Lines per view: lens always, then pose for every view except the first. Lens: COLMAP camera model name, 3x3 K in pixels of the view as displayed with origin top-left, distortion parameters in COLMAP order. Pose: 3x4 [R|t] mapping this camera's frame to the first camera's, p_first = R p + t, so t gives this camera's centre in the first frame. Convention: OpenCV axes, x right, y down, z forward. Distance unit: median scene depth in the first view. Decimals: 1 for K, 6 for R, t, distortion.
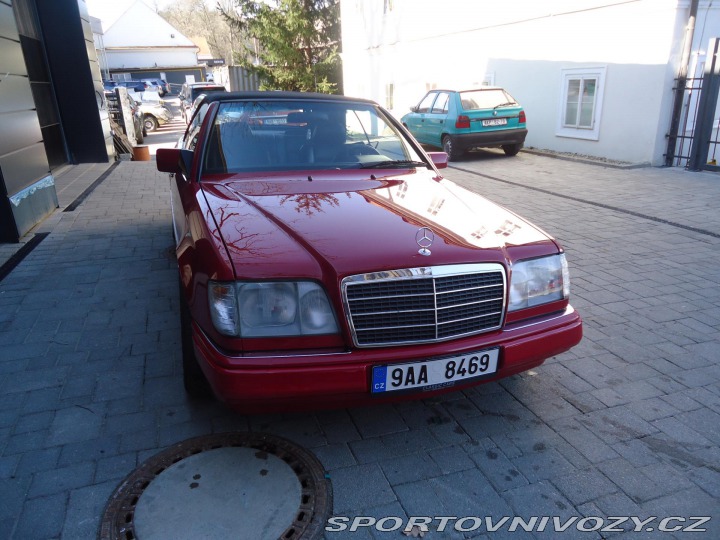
lens RADIAL K [[522.7, 0, 358.9], [0, 522.7, 268.1], [0, 0, 1]] dist [-0.010061, 0.005955]
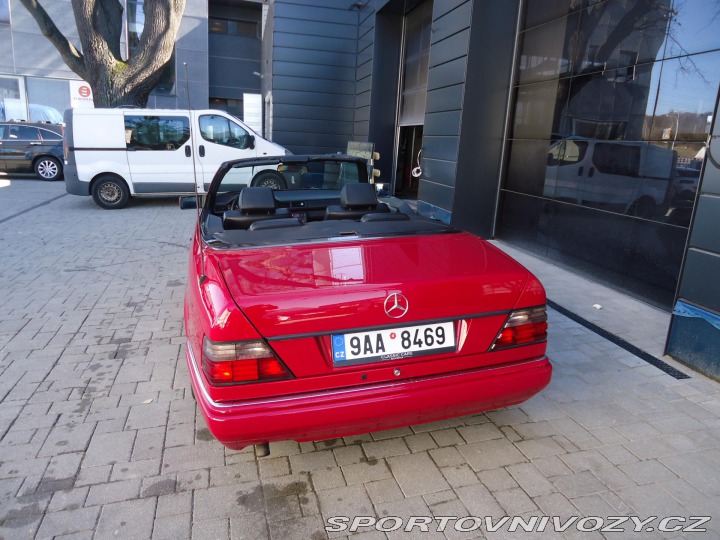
lens RADIAL K [[522.7, 0, 358.9], [0, 522.7, 268.1], [0, 0, 1]] dist [-0.010061, 0.005955]
pose [[-0.996646, -0.034588, 0.074169, -0.123867], [0.011741, 0.836492, 0.547853, -0.267603], [-0.080991, 0.546886, -0.833280, 0.744815]]
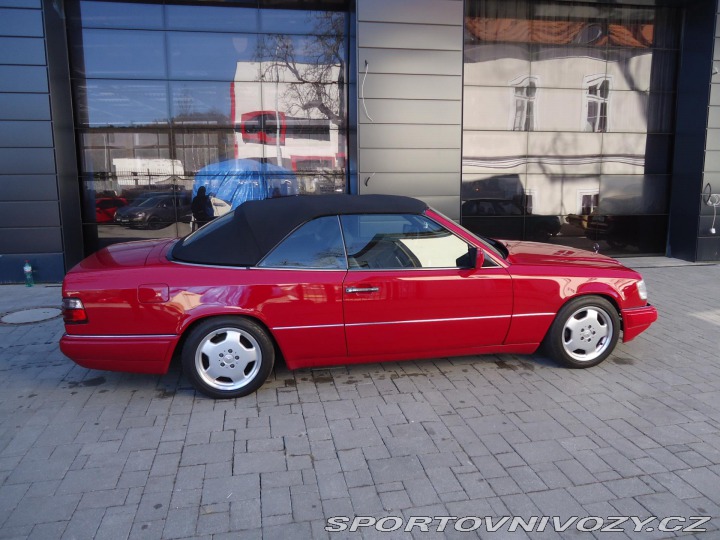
lens RADIAL K [[522.7, 0, 358.9], [0, 522.7, 268.1], [0, 0, 1]] dist [-0.010061, 0.005955]
pose [[-0.136626, 0.181934, -0.973773, 0.426410], [-0.321317, 0.921705, 0.217289, -0.194172], [0.937064, 0.342578, -0.067471, 0.515041]]
